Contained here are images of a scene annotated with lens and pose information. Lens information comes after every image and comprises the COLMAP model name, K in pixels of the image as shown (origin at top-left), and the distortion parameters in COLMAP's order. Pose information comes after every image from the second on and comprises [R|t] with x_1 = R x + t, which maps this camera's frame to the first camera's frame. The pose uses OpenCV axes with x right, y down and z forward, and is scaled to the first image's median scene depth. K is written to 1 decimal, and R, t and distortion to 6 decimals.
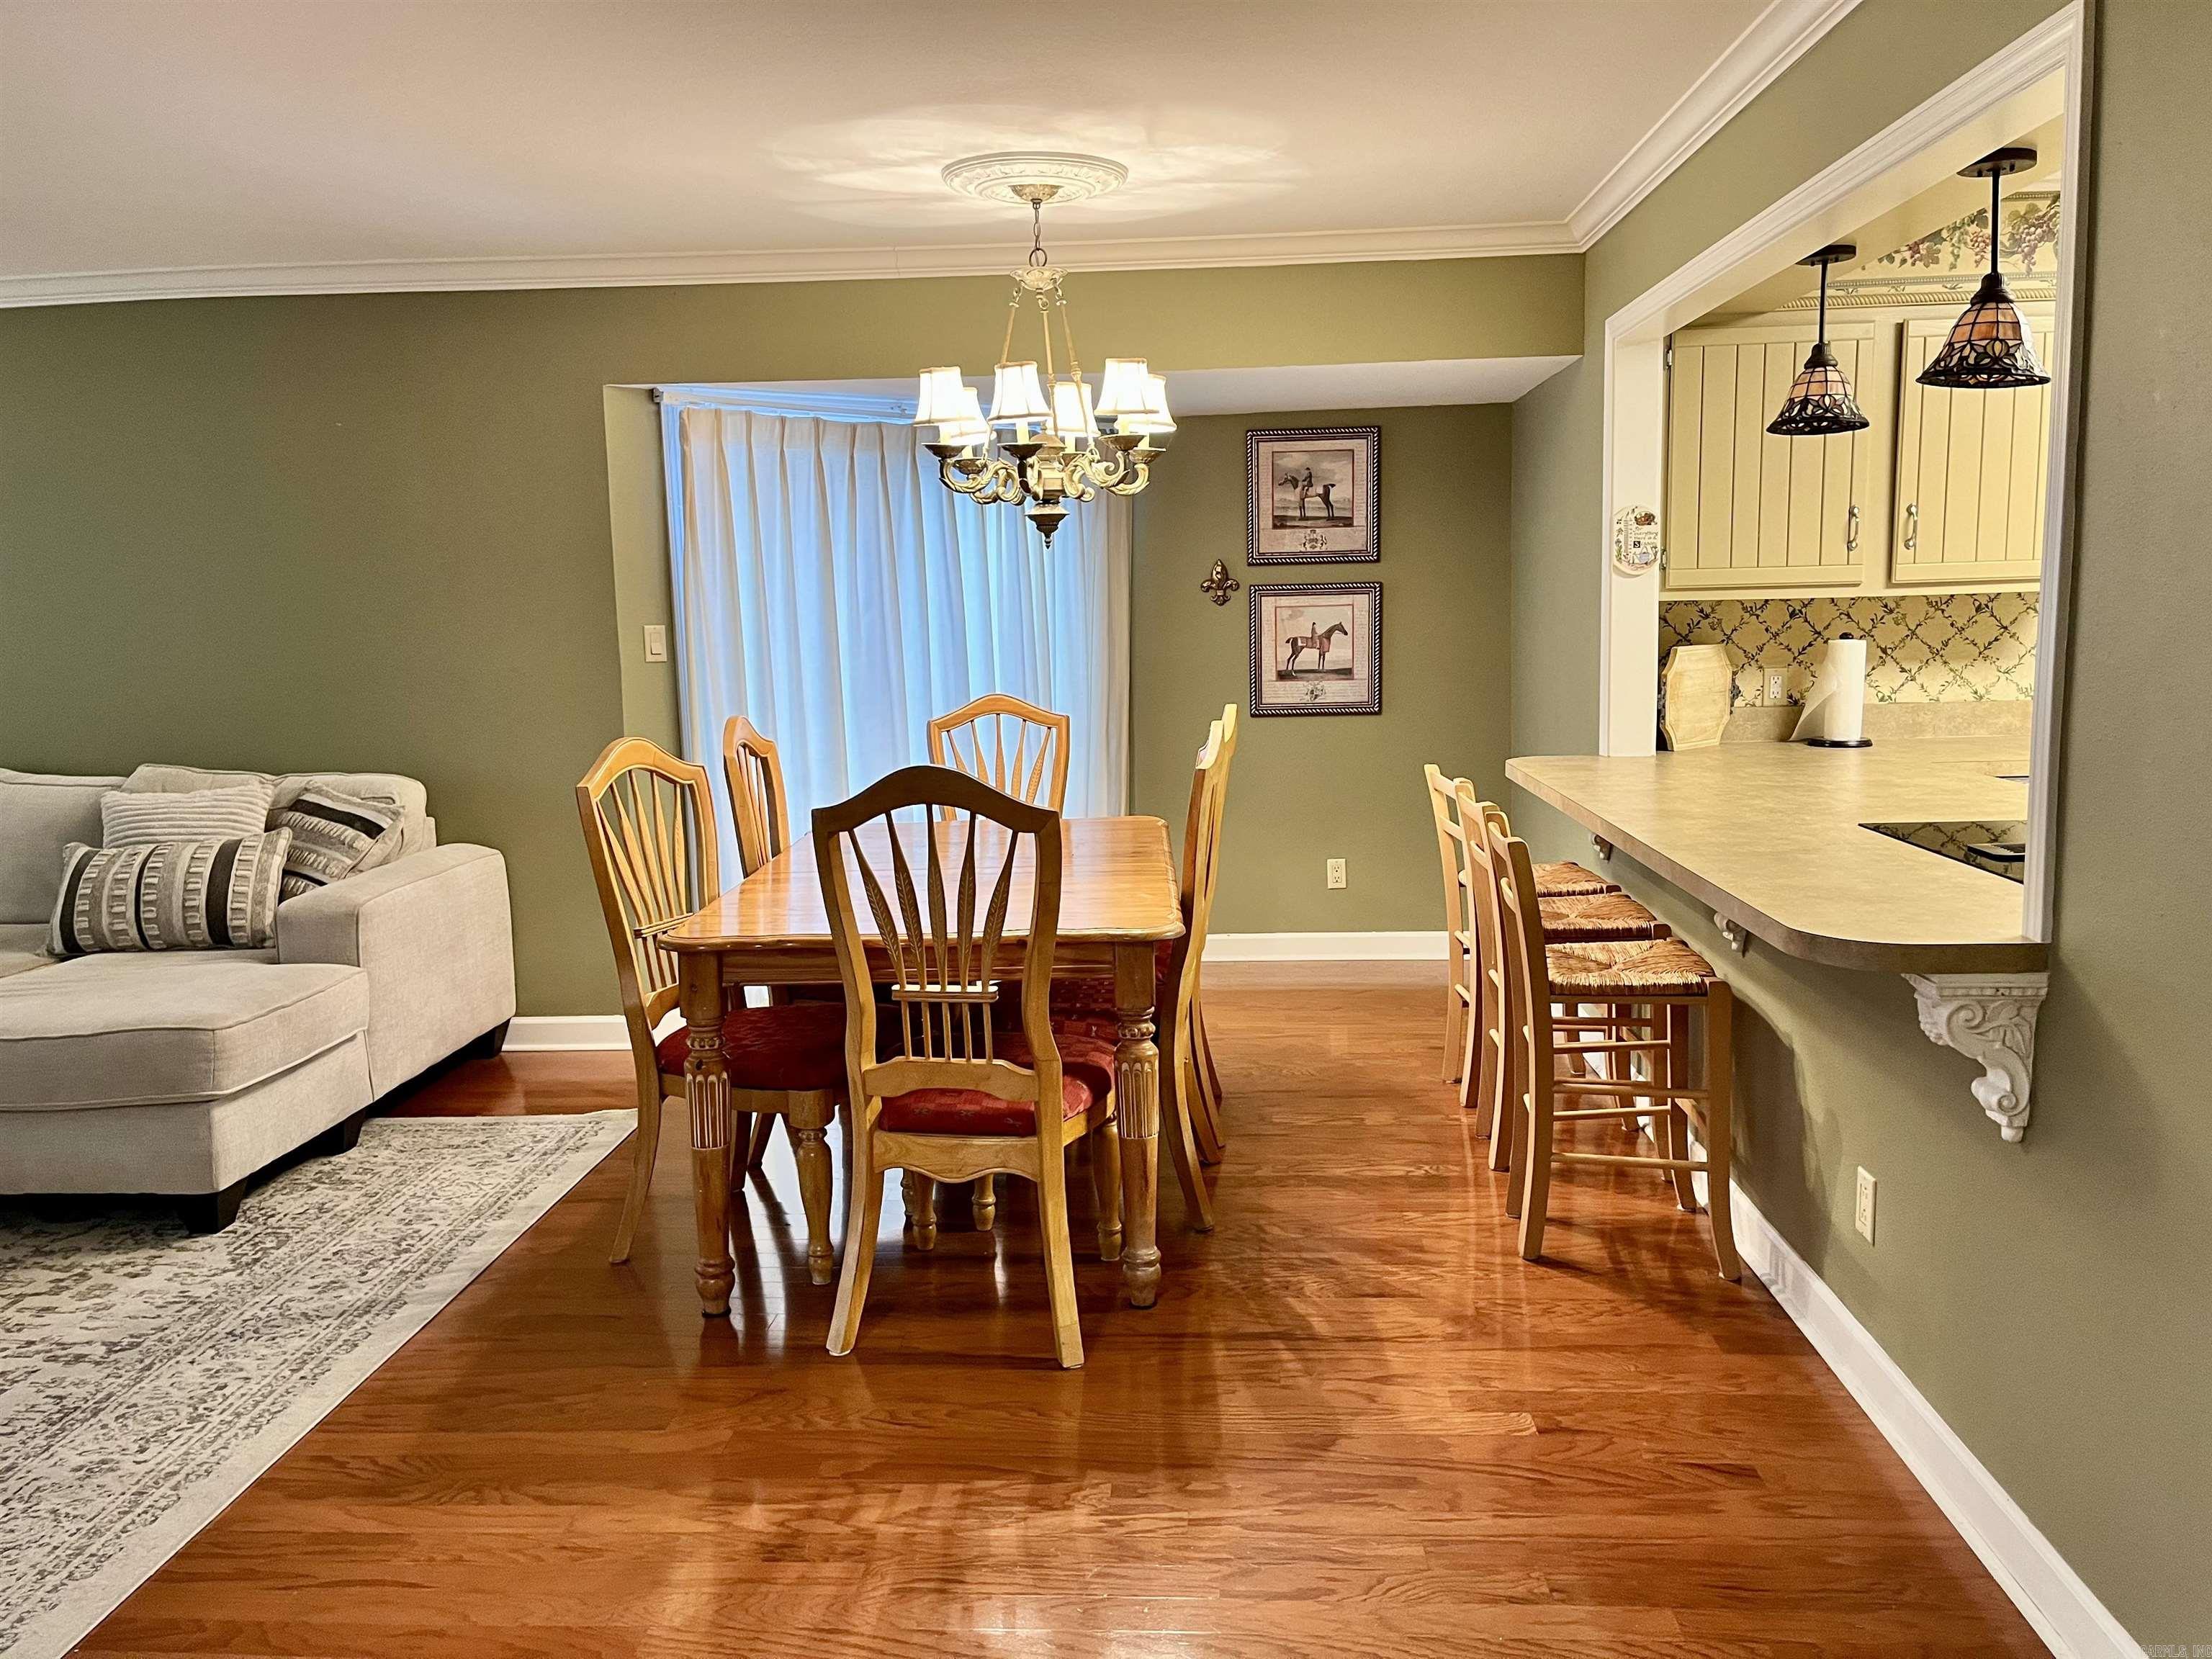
lens RADIAL K [[1676.2, 0, 1119.6], [0, 1676.2, 821.5], [0, 0, 1]] dist [0.066143, -0.084948]
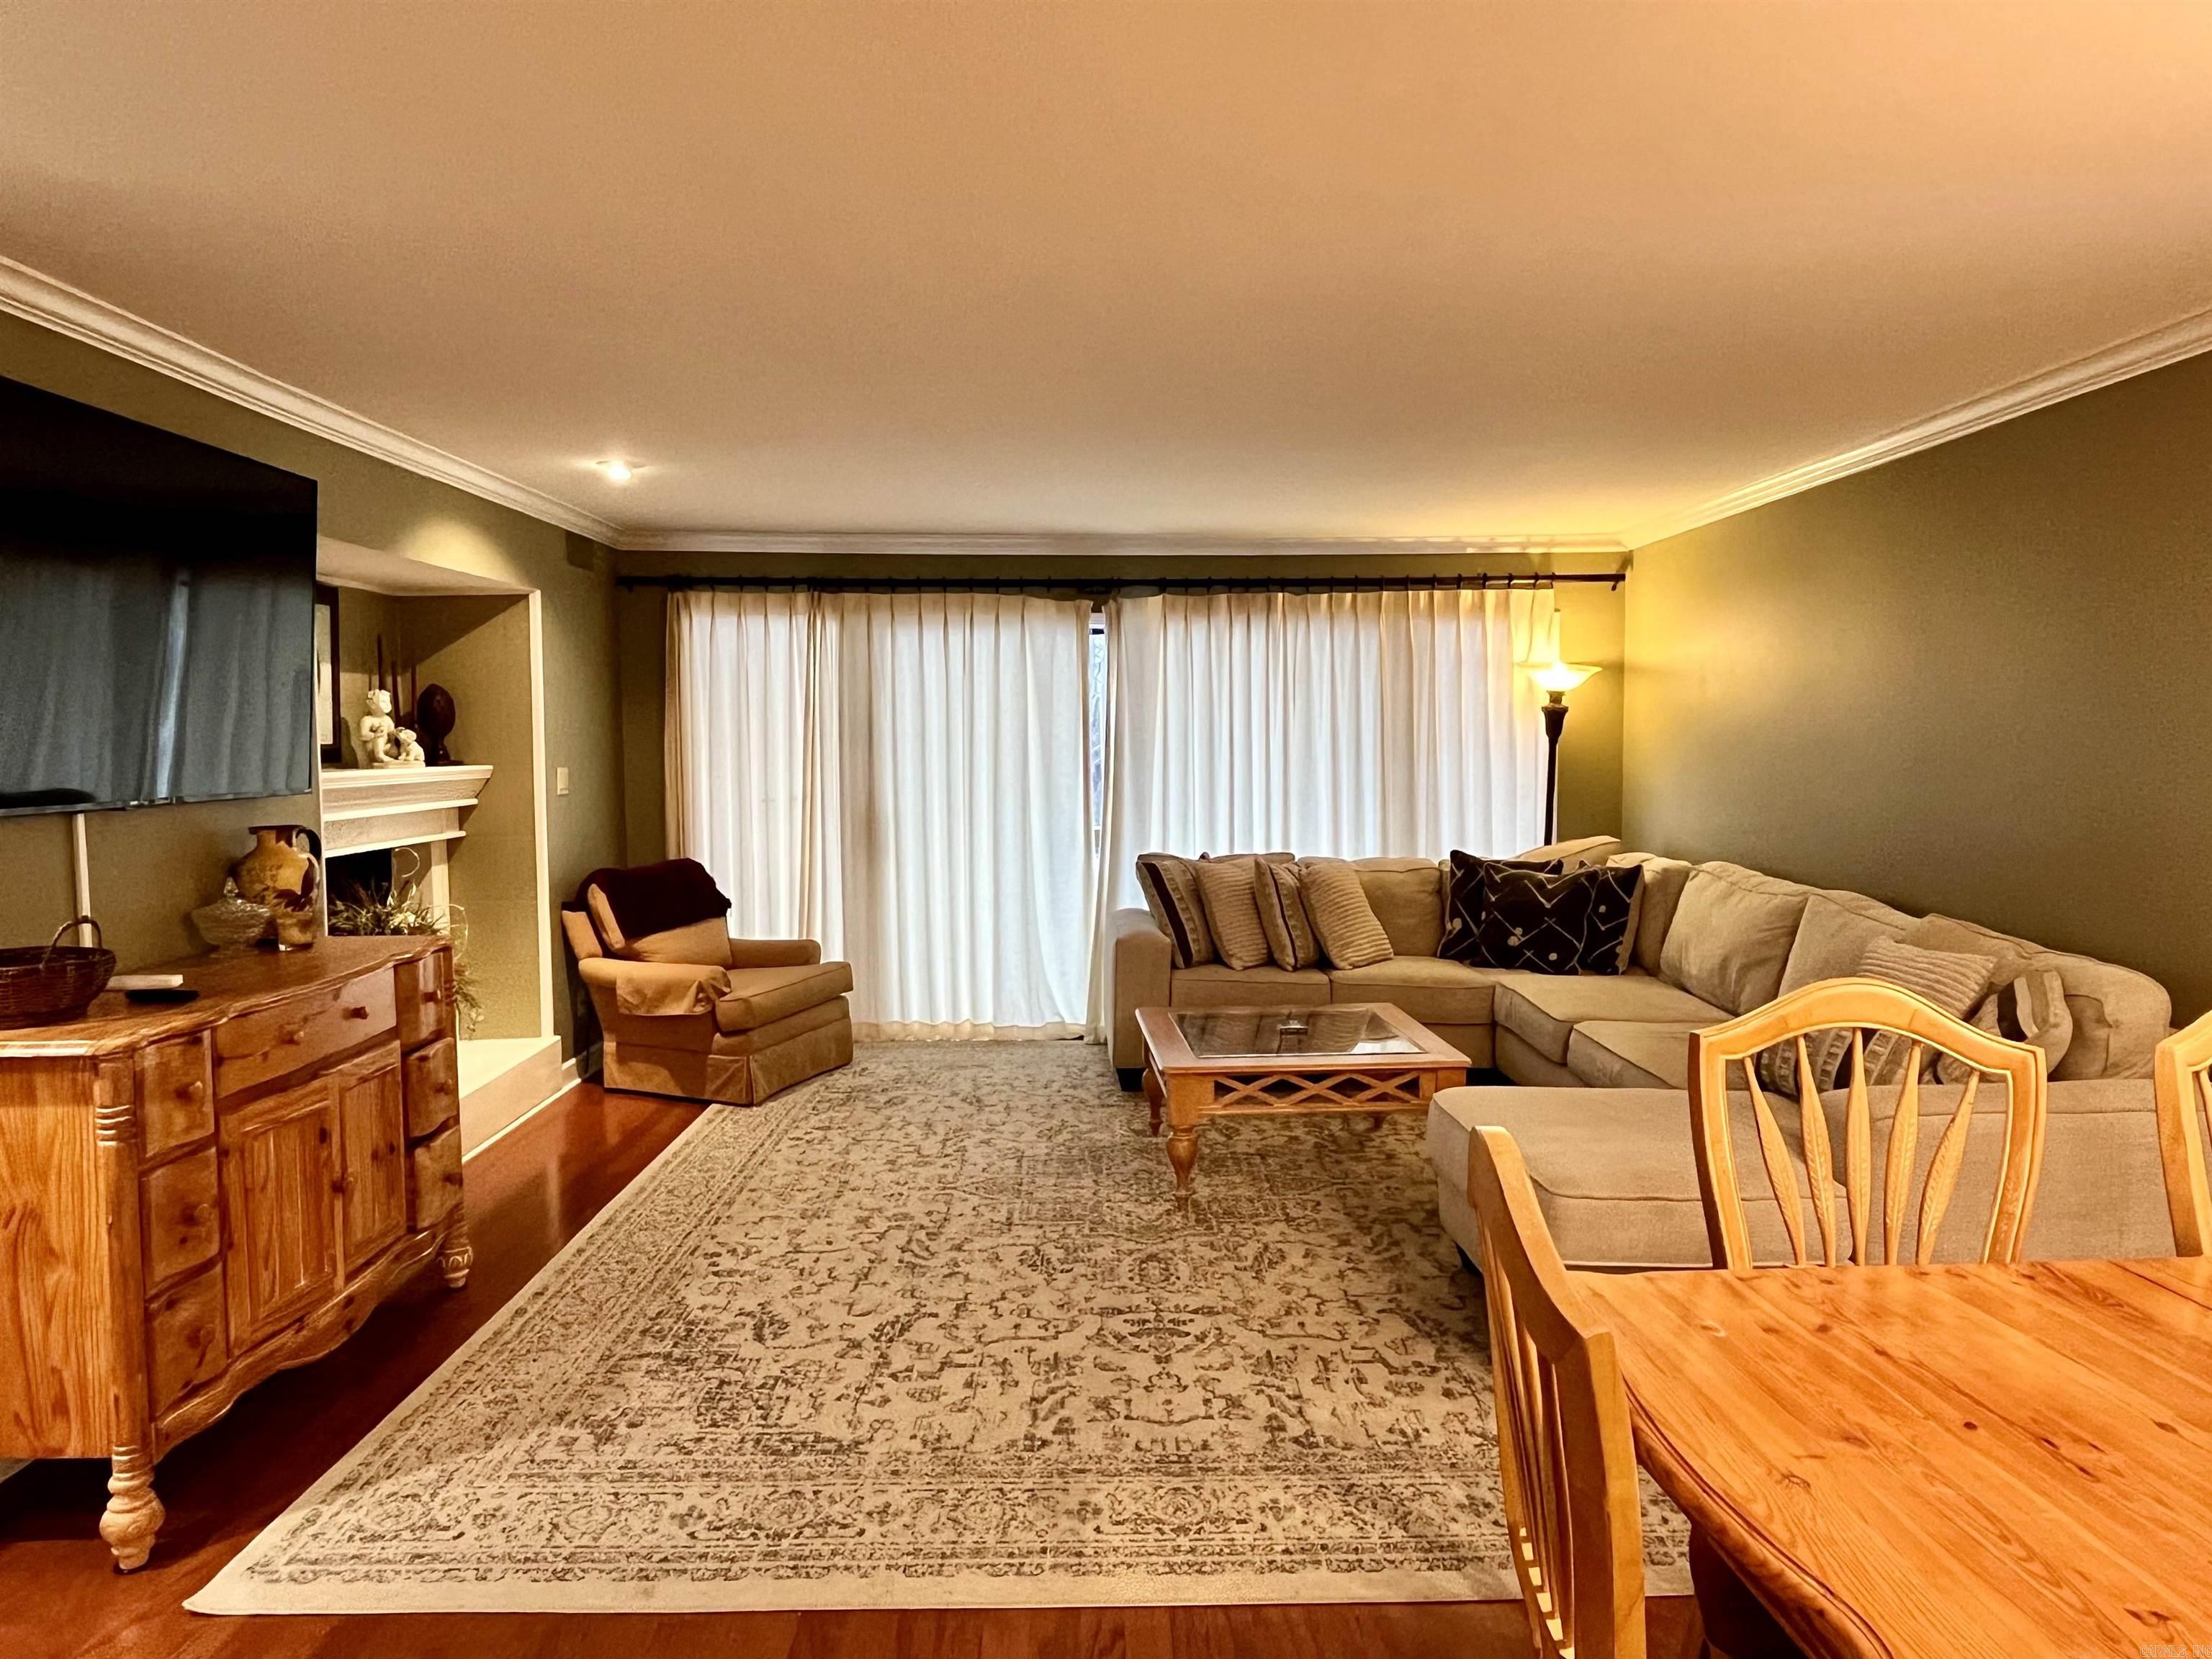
lens RADIAL K [[1415.4, 0, 1109.3], [0, 1415.4, 833.2], [0, 0, 1]] dist [0.000458, -0.010459]
pose [[0.074850, 0.090592, -0.993071, 0.226865], [-0.129569, 0.988306, 0.080391, -0.111530], [0.988741, 0.122653, 0.085713, 0.657173]]
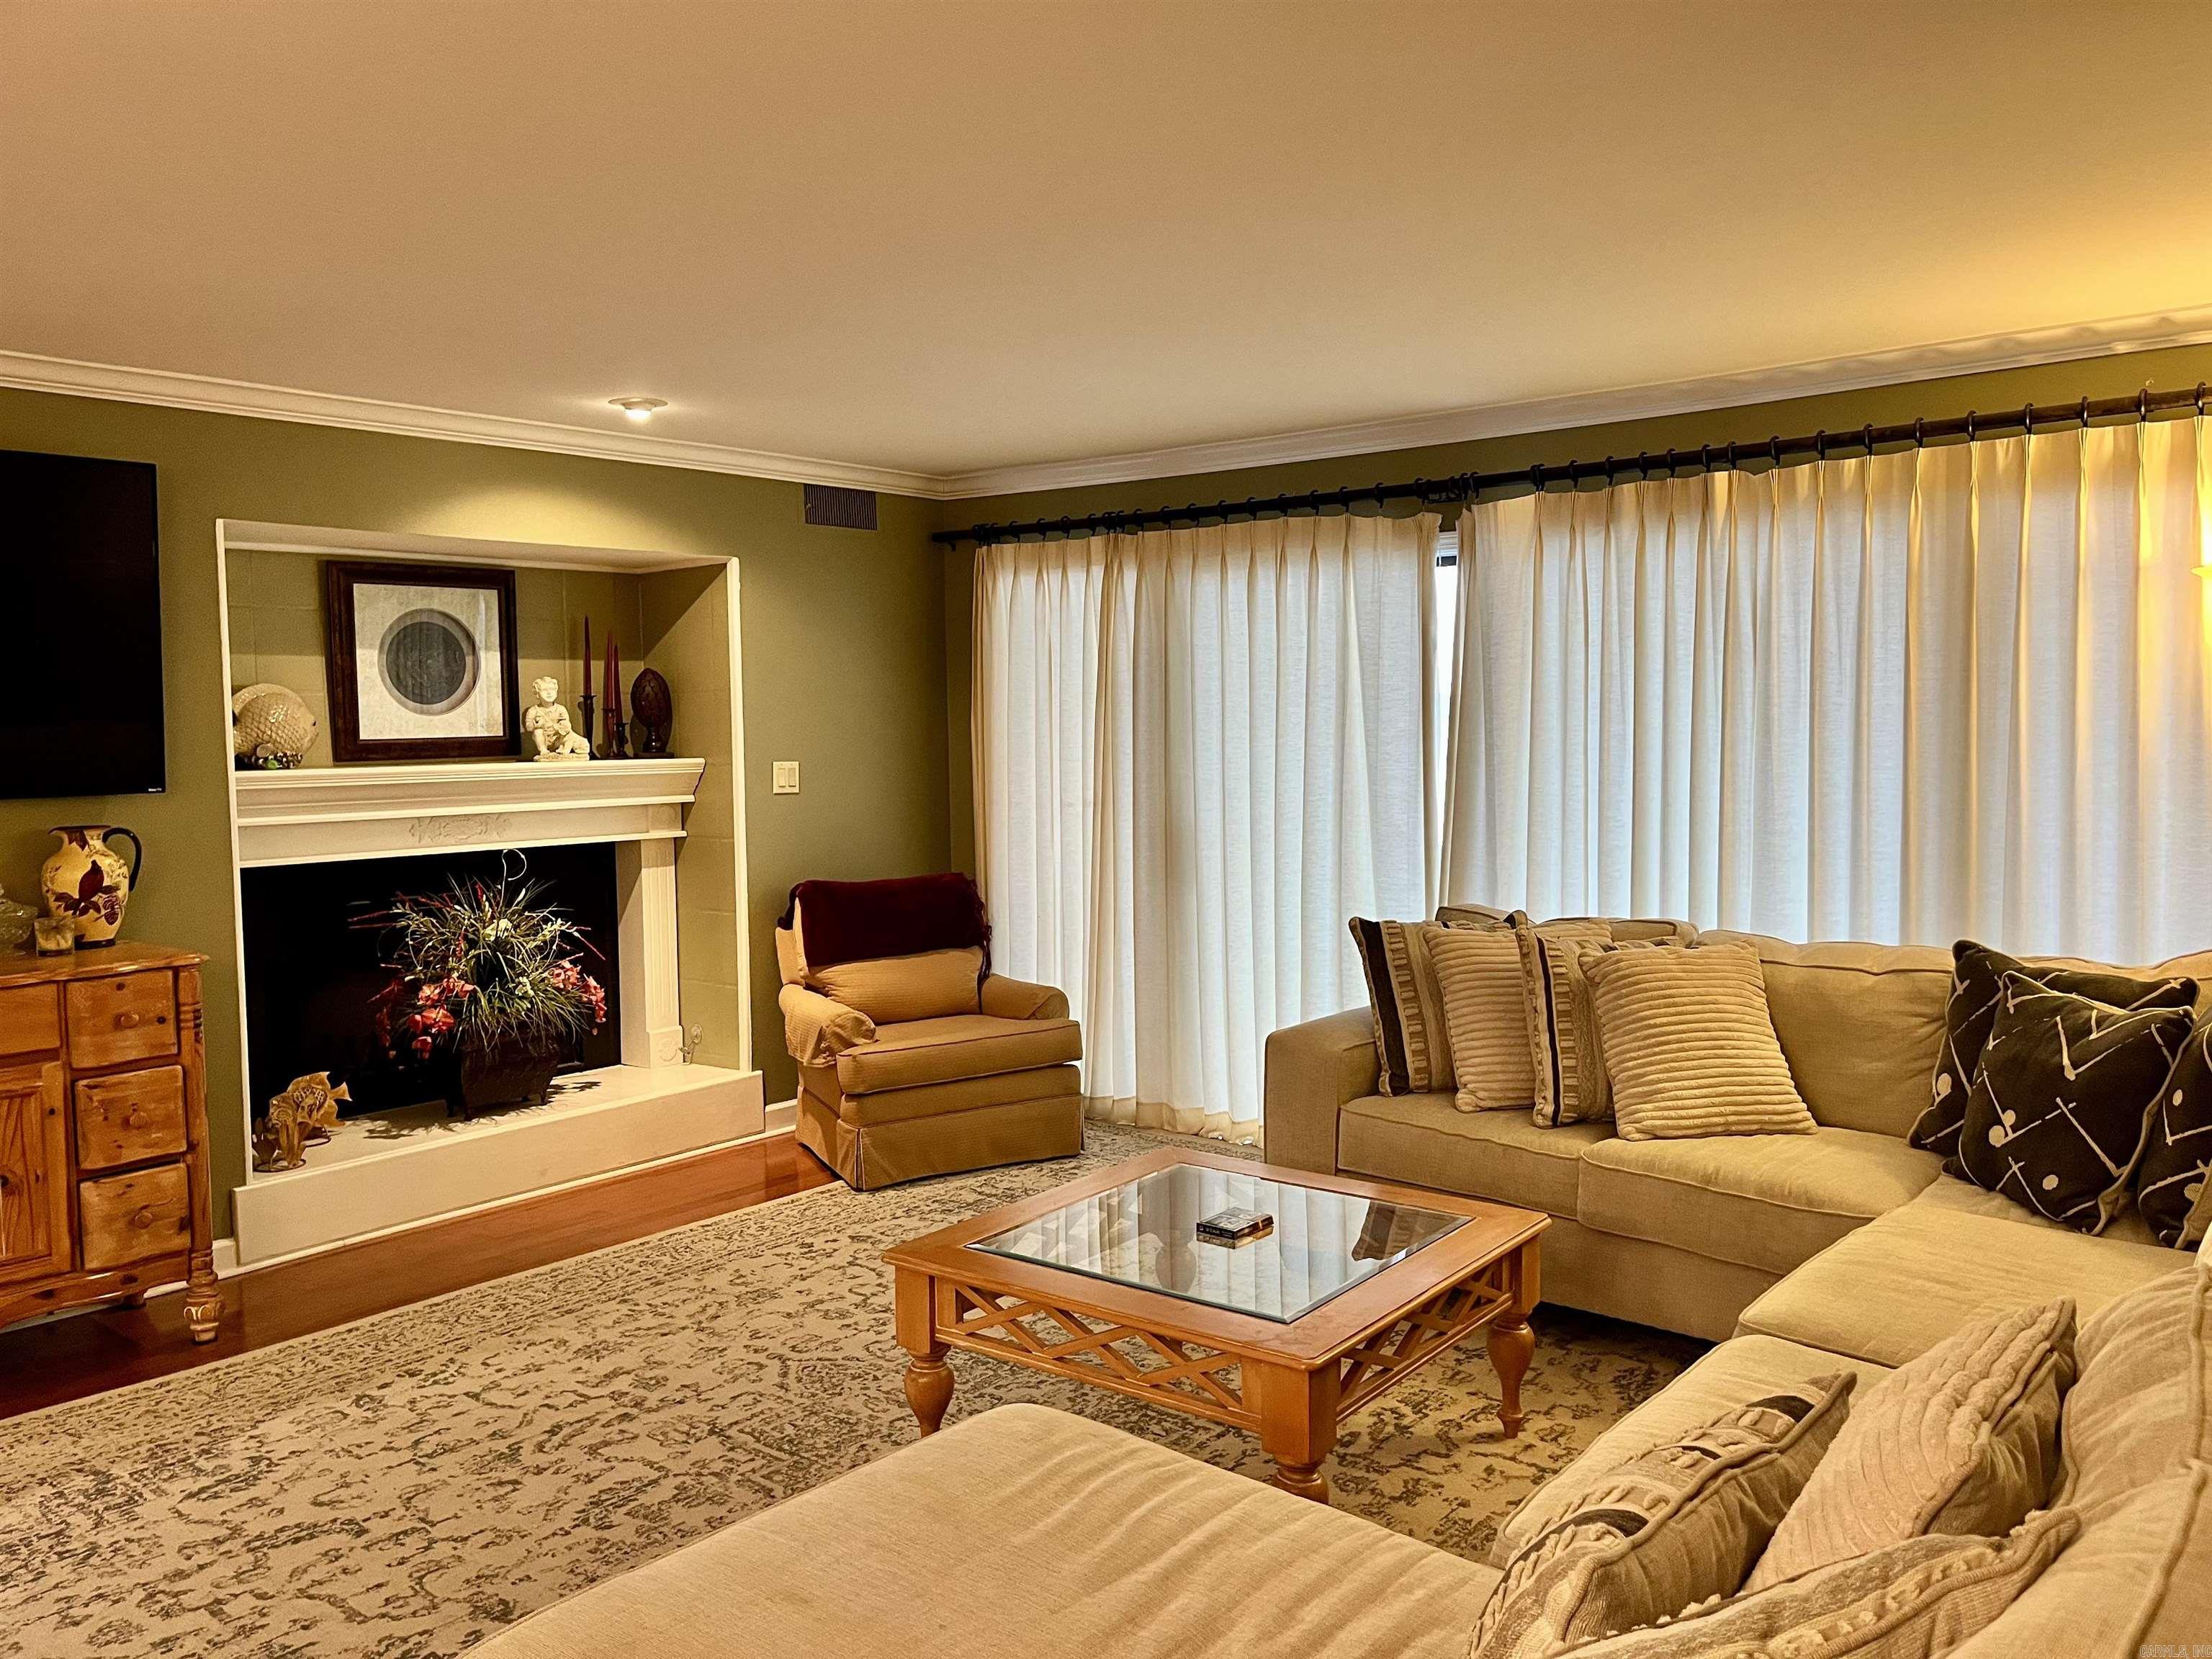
lens RADIAL K [[1676.2, 0, 1126.2], [0, 1676.2, 834.4], [0, 0, 1]] dist [0.066143, -0.084948]
pose [[-0.591412, 0.084649, -0.801914, -0.286375], [-0.082416, 0.982921, 0.164538, -0.202677], [0.802146, 0.163401, -0.574335, 1.387783]]
